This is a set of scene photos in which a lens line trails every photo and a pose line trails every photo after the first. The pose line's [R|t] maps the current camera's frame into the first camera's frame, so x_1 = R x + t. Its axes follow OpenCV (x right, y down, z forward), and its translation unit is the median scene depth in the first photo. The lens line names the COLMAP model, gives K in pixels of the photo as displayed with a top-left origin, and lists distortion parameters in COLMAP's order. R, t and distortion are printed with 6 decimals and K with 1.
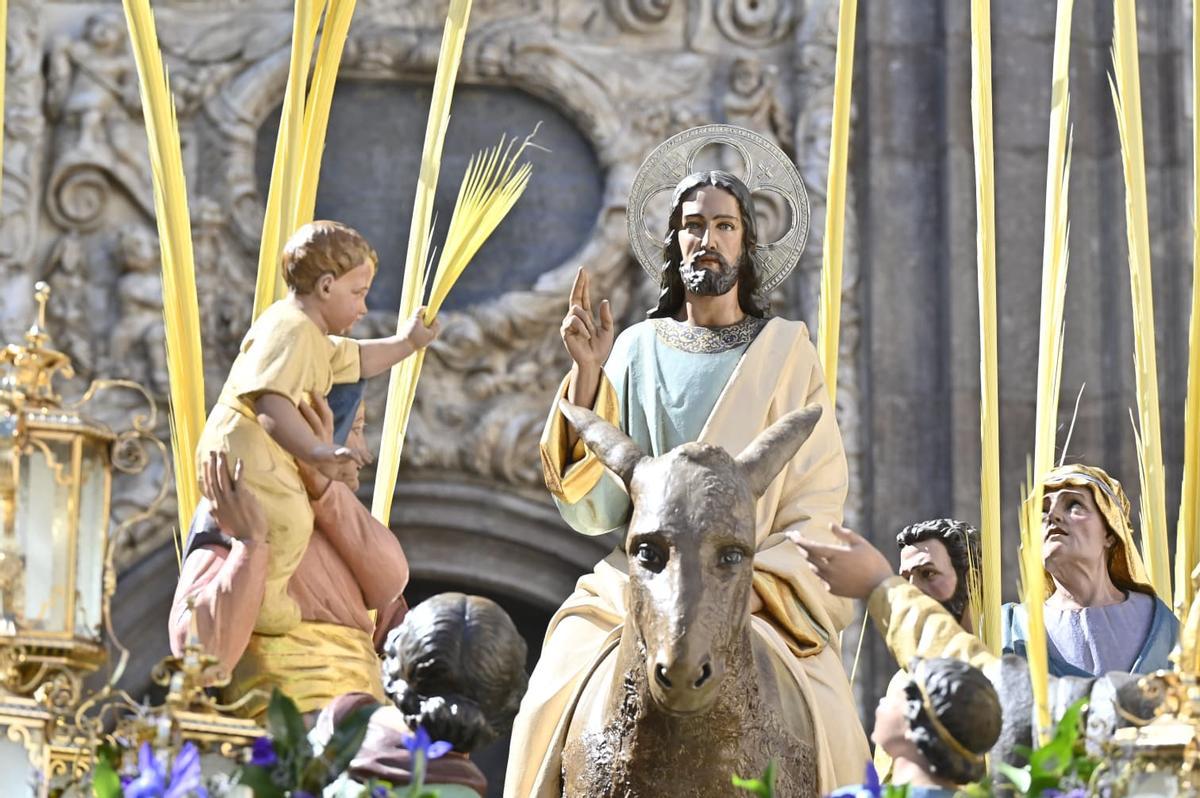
lens RADIAL K [[4827.3, 0, 600.0], [0, 4827.3, 399.0], [0, 0, 1]] dist [-0.036059, -0.111283]
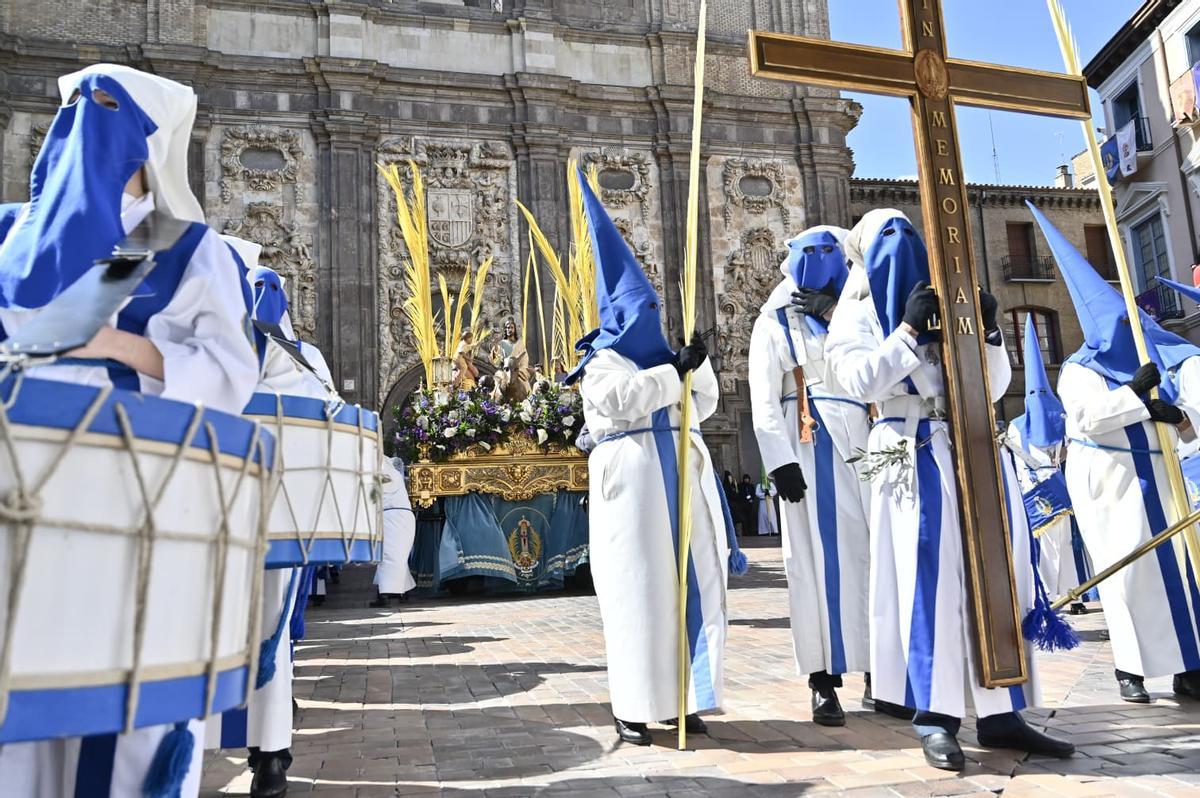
lens RADIAL K [[946.8, 0, 592.8], [0, 946.8, 402.2], [0, 0, 1]] dist [-0.007132, -0.003706]
pose [[0.990632, -0.036611, 0.131557, -0.058855], [0.027088, 0.996930, 0.073467, -0.027637], [-0.133843, -0.069215, 0.988583, -0.631579]]
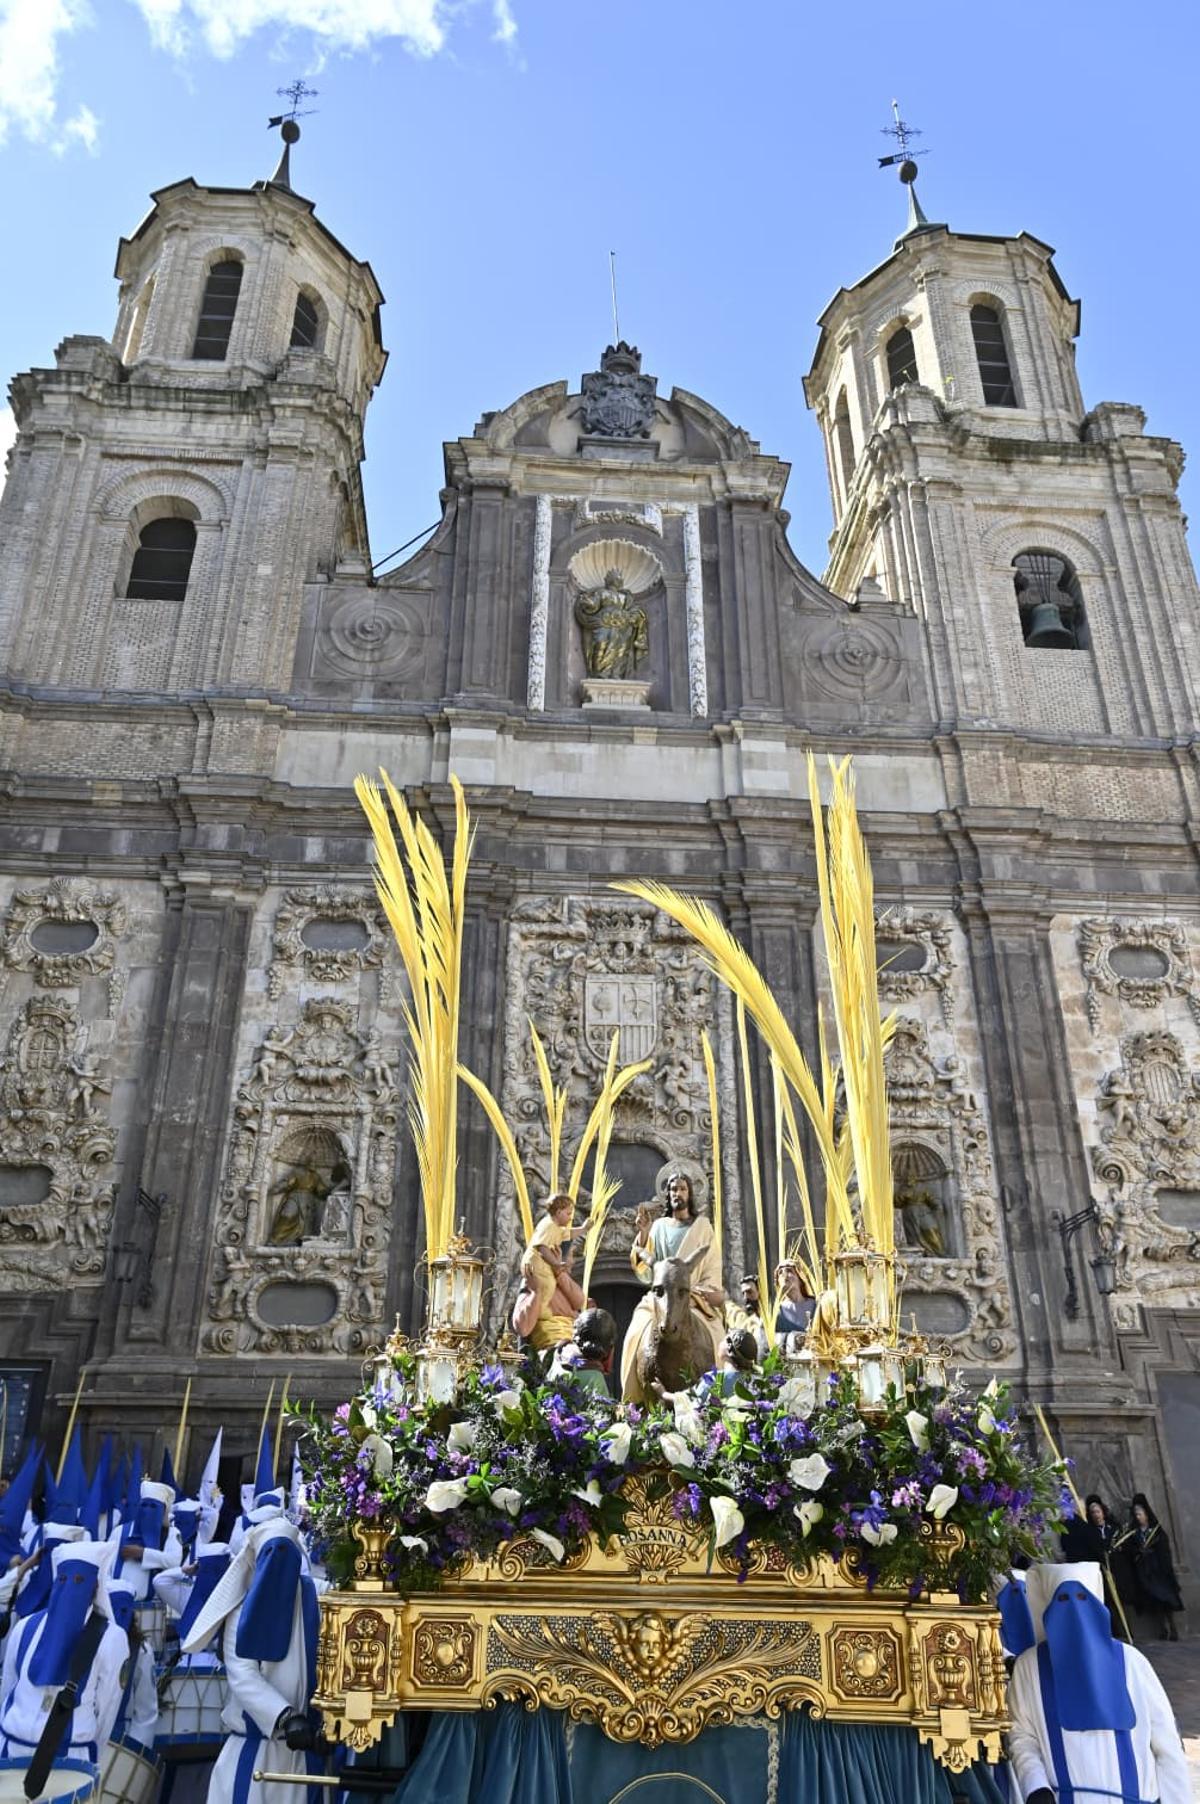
lens RADIAL K [[1259.9, 0, 603.4], [0, 1259.9, 913.3], [0, 0, 1]] dist [-0.007954, -0.000575]
pose [[0.997901, -0.030867, -0.056930, 0.029425], [0.016256, 0.970350, -0.241158, -0.012440], [0.062685, 0.239726, 0.968815, 0.083265]]
